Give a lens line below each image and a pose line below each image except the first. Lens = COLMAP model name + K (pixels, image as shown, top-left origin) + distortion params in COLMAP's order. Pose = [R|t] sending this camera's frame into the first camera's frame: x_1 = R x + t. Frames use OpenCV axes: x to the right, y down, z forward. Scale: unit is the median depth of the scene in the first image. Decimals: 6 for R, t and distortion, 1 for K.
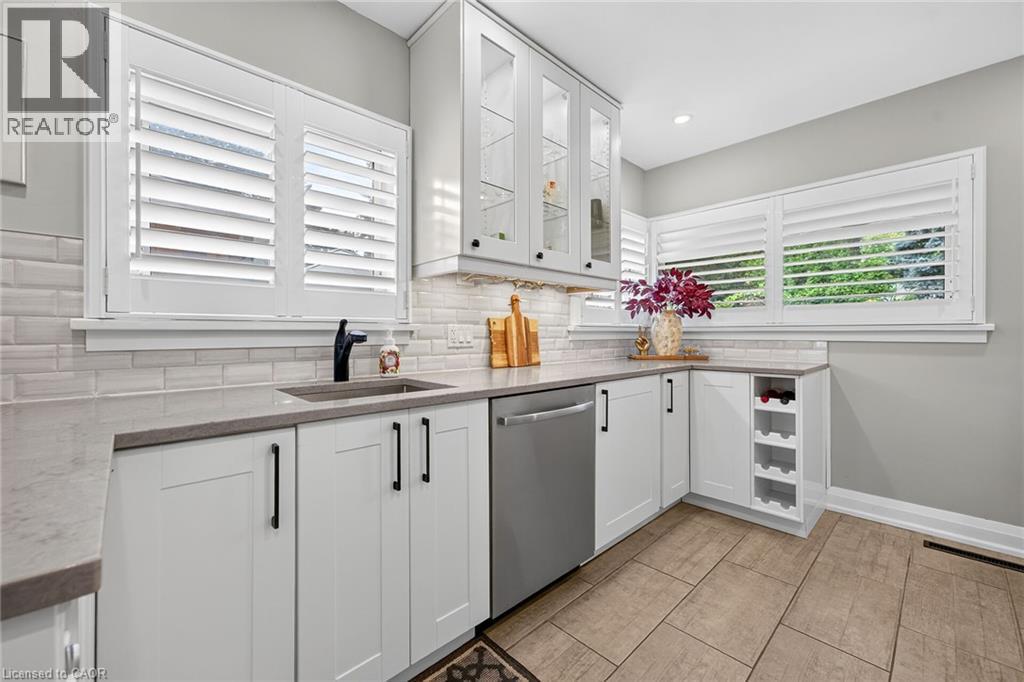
lens RADIAL K [[408.9, 0, 509.3], [0, 408.9, 334.8], [0, 0, 1]] dist [-0.004600, 0.003470]
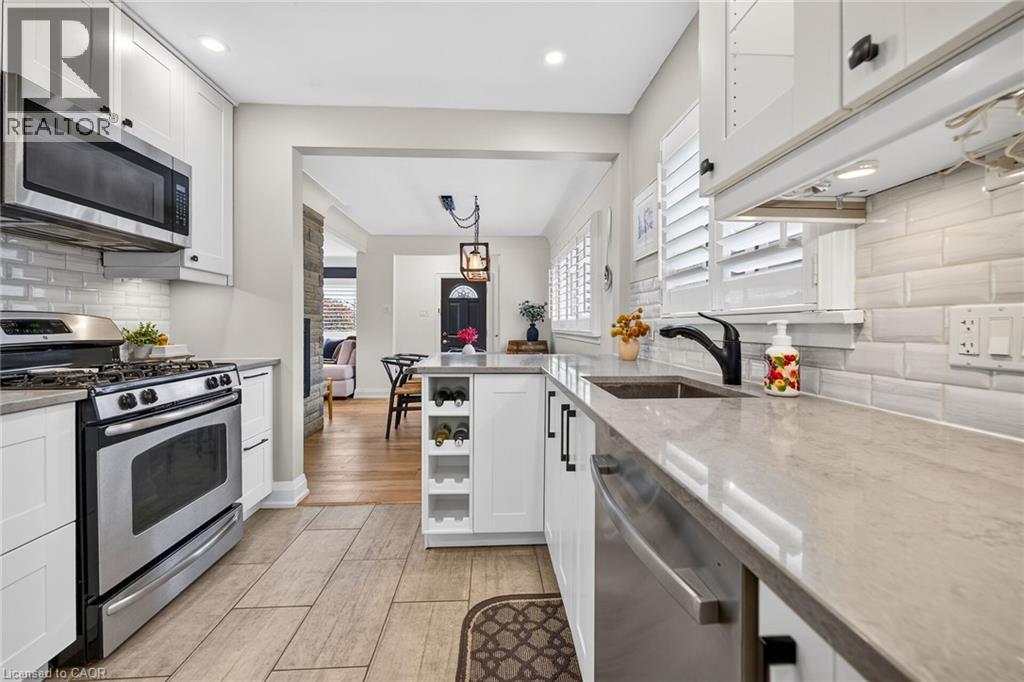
lens RADIAL K [[408.9, 0, 518.0], [0, 408.9, 327.4], [0, 0, 1]] dist [-0.004600, 0.003470]
pose [[-0.640967, 0.005145, -0.767551, 0.388565], [-0.000703, 0.999973, 0.007291, -0.007526], [0.767568, 0.005213, -0.640946, 0.893791]]
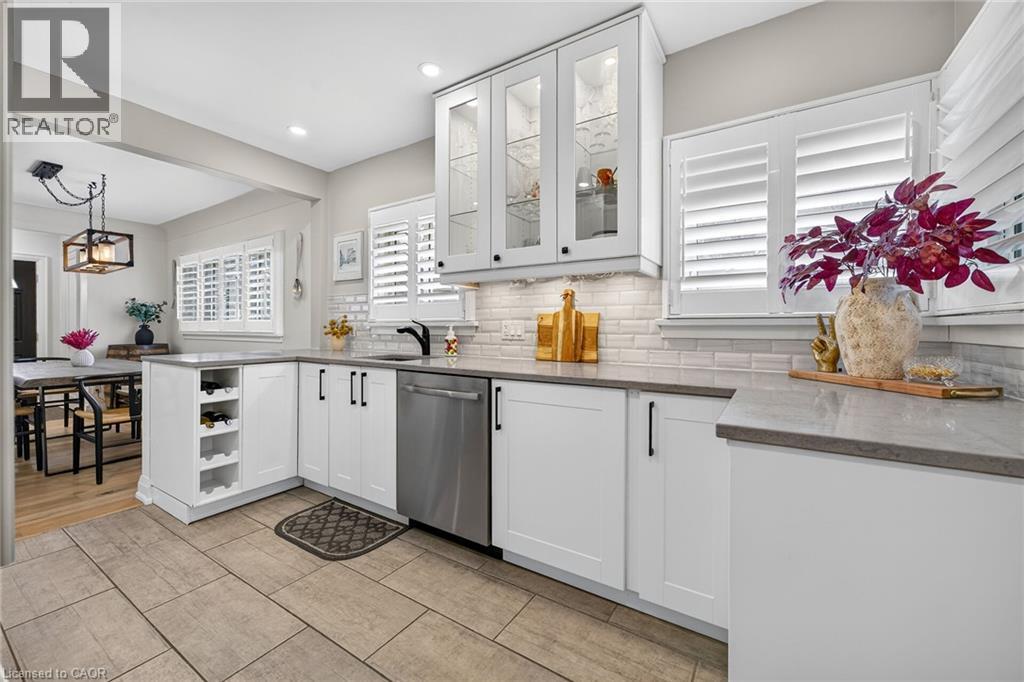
lens RADIAL K [[408.9, 0, 507.5], [0, 408.9, 326.4], [0, 0, 1]] dist [-0.004600, 0.003470]
pose [[0.234797, 0.001554, -0.972043, 1.032575], [-0.001892, 0.999998, 0.001141, -0.009386], [0.972042, 0.001571, 0.234800, 0.689214]]
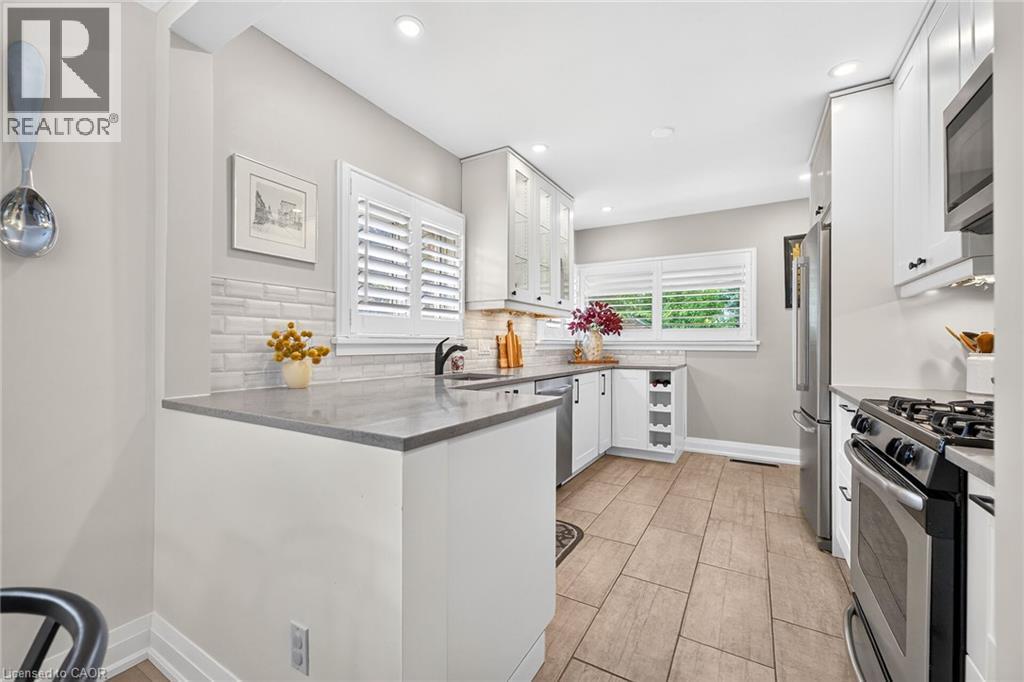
lens RADIAL K [[408.9, 0, 514.9], [0, 408.9, 344.9], [0, 0, 1]] dist [-0.004600, 0.003470]
pose [[0.960498, 0.002580, 0.278275, -0.427212], [-0.002136, 0.999996, -0.001896, -0.002873], [-0.278279, 0.001227, 0.960499, -0.494128]]
